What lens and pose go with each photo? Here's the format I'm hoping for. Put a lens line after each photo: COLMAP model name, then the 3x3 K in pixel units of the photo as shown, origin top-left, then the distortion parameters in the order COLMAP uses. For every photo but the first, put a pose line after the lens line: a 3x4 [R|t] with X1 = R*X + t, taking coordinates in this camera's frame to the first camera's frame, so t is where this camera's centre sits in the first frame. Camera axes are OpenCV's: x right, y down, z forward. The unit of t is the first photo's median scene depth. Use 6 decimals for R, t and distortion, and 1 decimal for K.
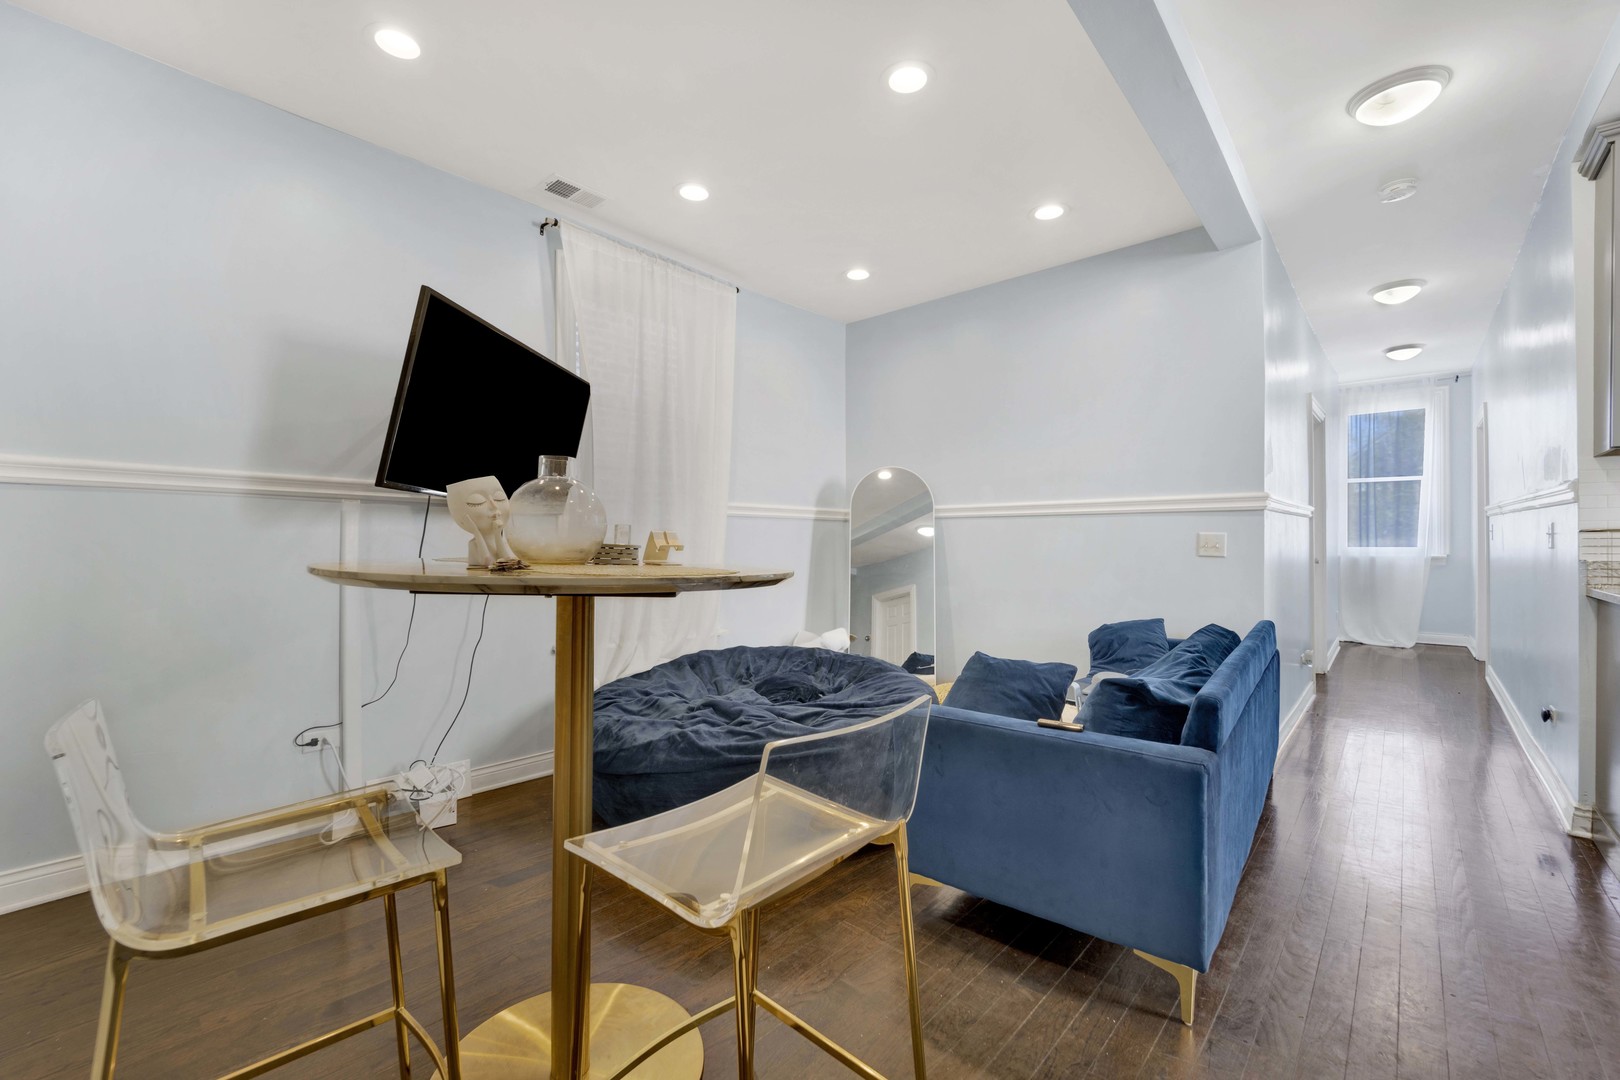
lens RADIAL K [[671.4, 0, 807.8], [0, 671.4, 536.7], [0, 0, 1]] dist [-0.009428, -0.002545]
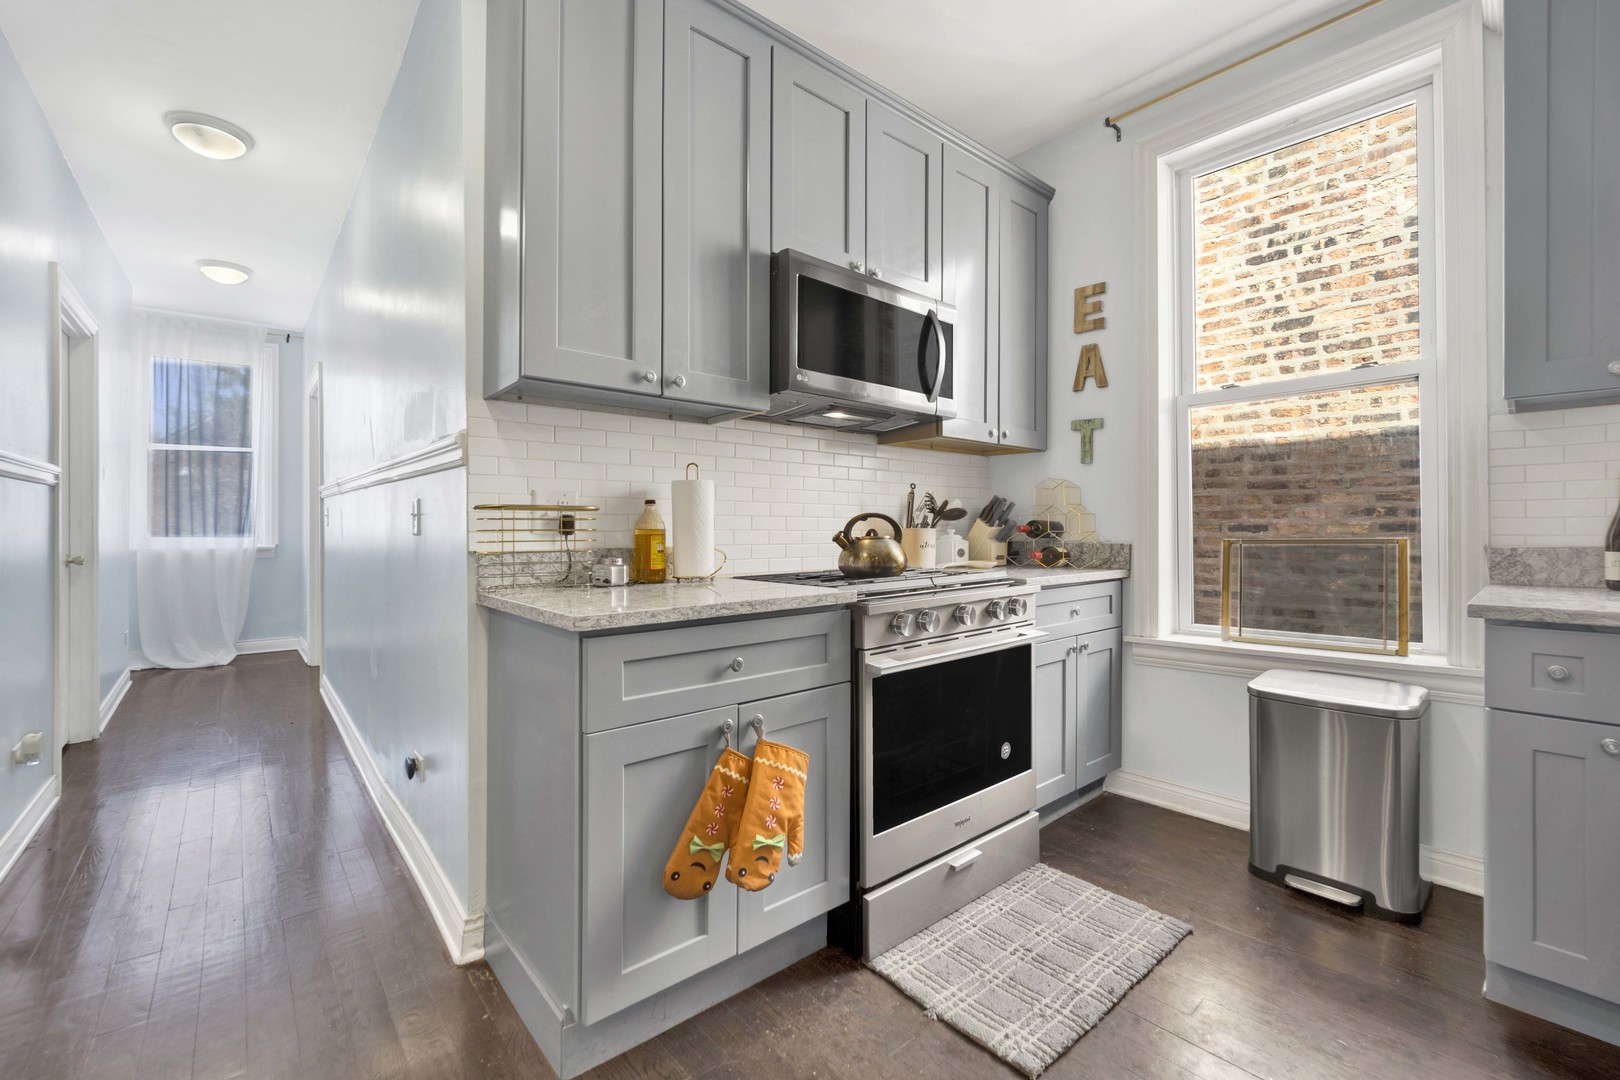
lens RADIAL K [[671.4, 0, 822.9], [0, 671.4, 528.6], [0, 0, 1]] dist [-0.009428, -0.002545]
pose [[0.115237, -0.000336, 0.993338, 0.275052], [-0.003949, 0.999992, 0.000796, 0.005304], [-0.993330, -0.004014, 0.115235, 0.288959]]
